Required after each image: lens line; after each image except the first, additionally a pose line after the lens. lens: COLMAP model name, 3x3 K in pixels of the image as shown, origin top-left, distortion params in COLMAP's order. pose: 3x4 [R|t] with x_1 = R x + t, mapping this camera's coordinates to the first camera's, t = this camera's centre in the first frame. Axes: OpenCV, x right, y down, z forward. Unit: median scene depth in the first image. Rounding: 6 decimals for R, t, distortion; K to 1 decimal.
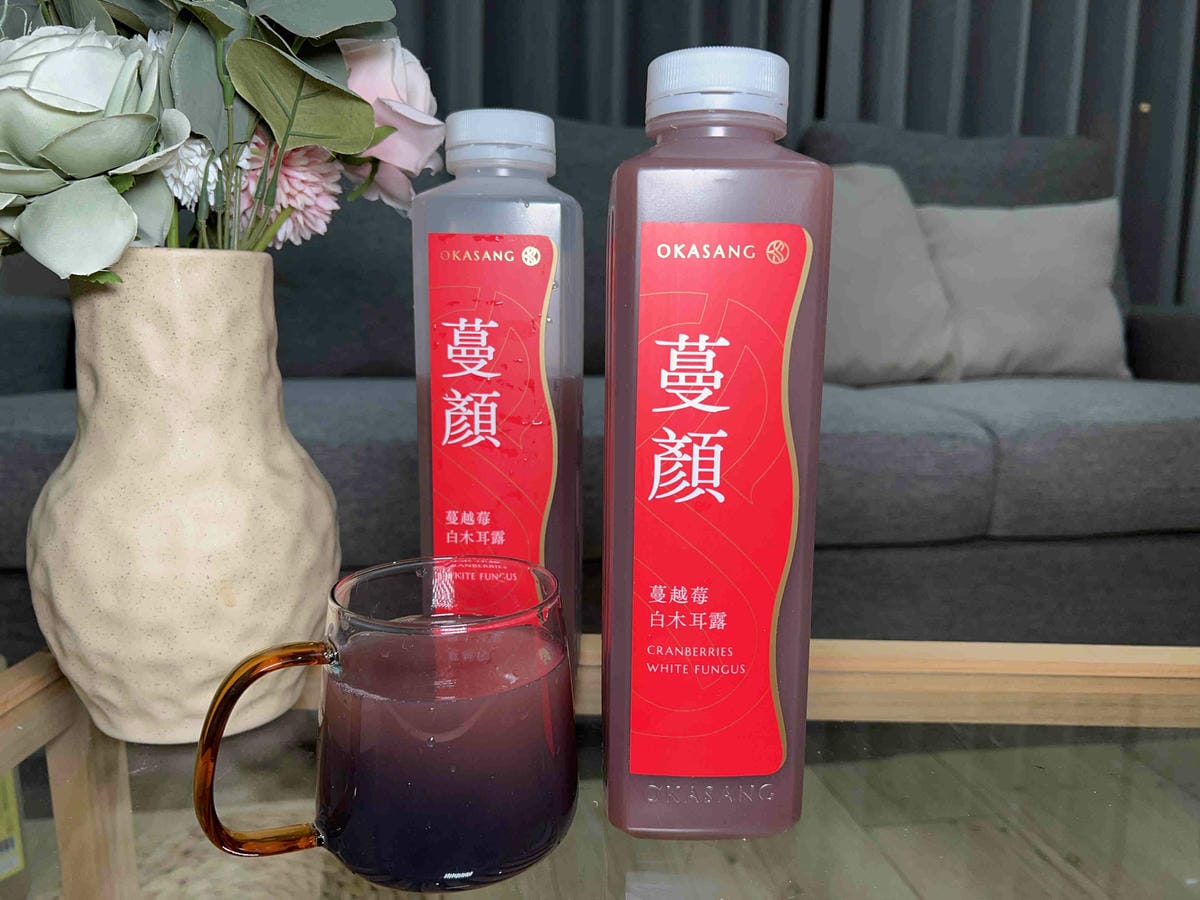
lens RADIAL K [[913.3, 0, 603.7], [0, 913.3, 451.5], [0, 0, 1]] dist [0.036760, -0.066928]
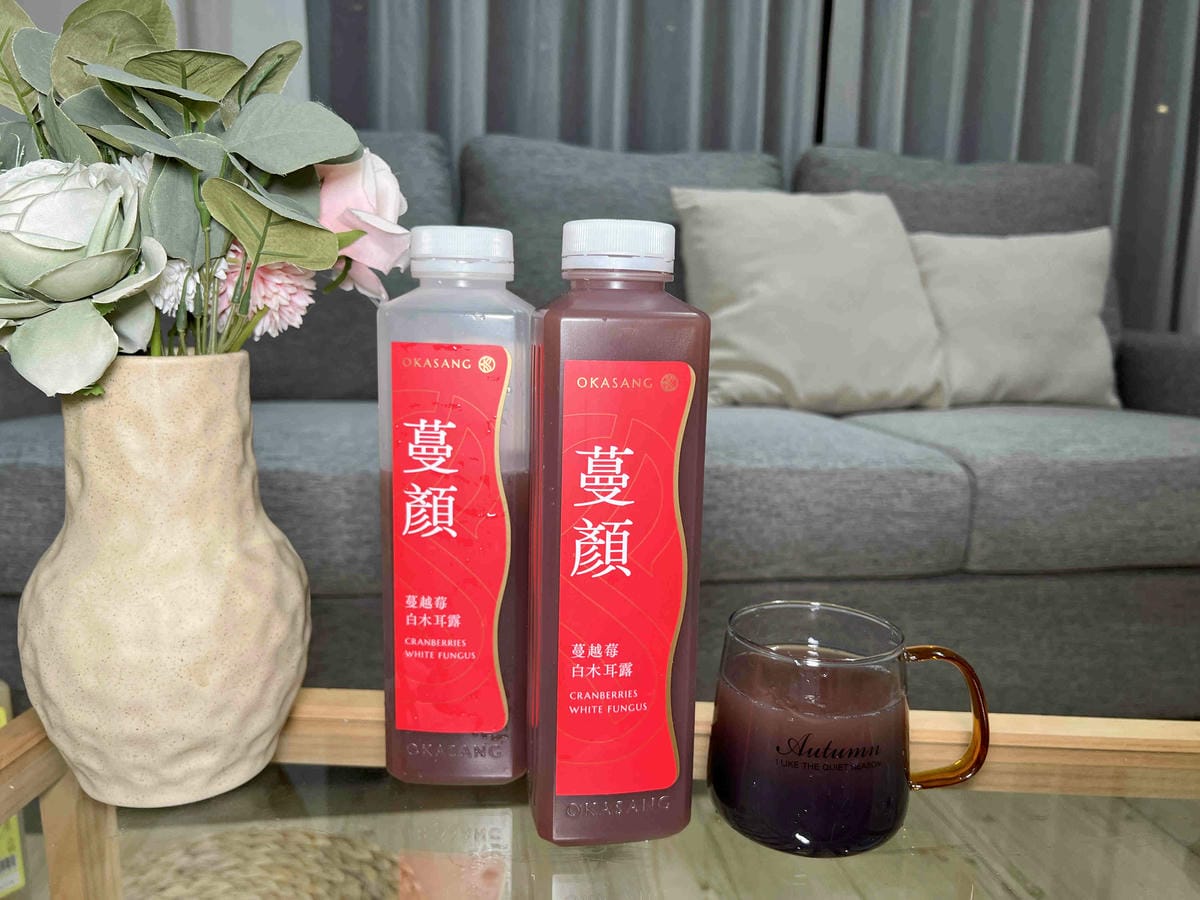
lens RADIAL K [[913.3, 0, 606.5], [0, 913.3, 457.1], [0, 0, 1]] dist [0.036760, -0.066928]
pose [[0.999891, 0.014225, -0.004078, 0.066038], [-0.014199, 0.999879, 0.006281, -0.108686], [0.004167, -0.006222, 0.999972, -0.075325]]
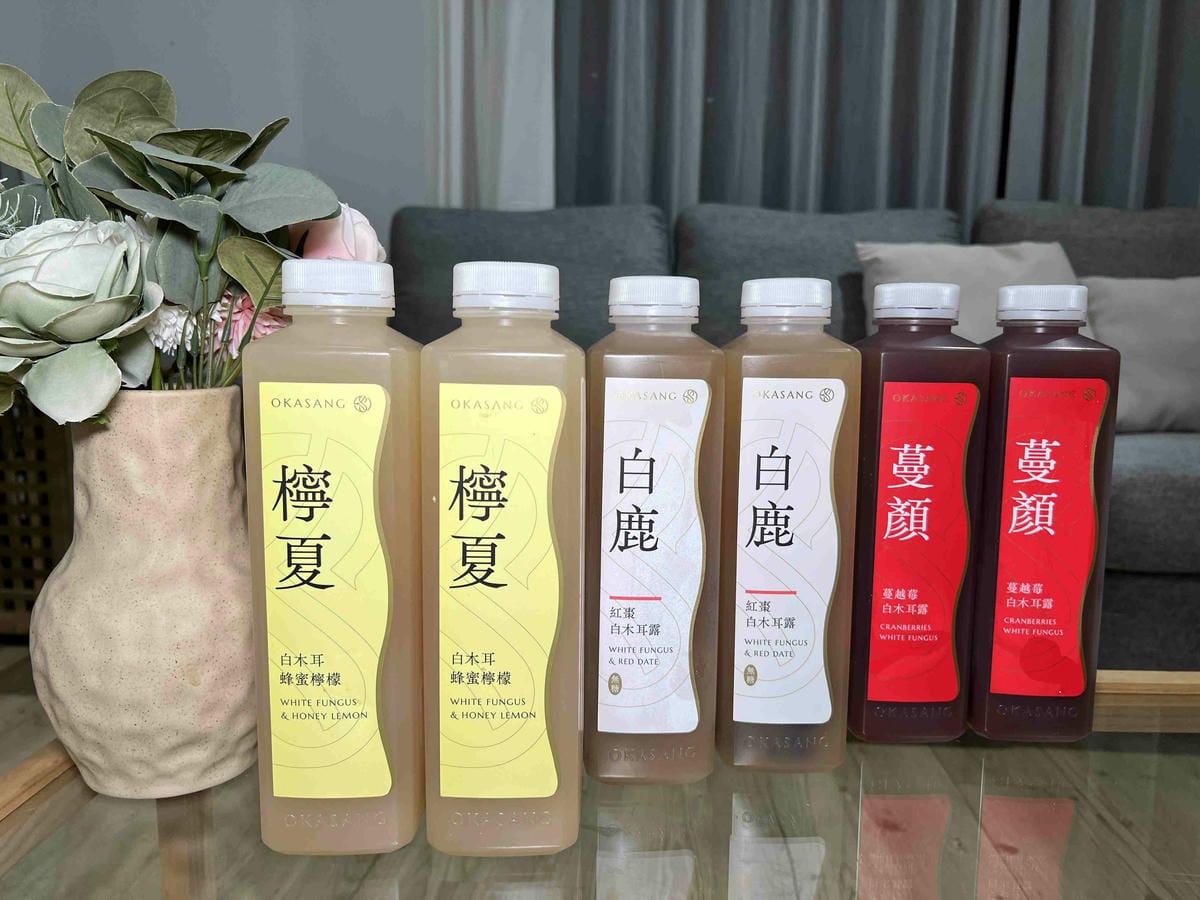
lens RADIAL K [[913.3, 0, 611.7], [0, 913.3, 467.1], [0, 0, 1]] dist [0.036760, -0.066928]
pose [[0.999919, 0.006458, -0.011012, 0.142679], [-0.006749, 0.999625, -0.026530, -0.084611], [0.010837, 0.026602, 0.999587, -0.194088]]
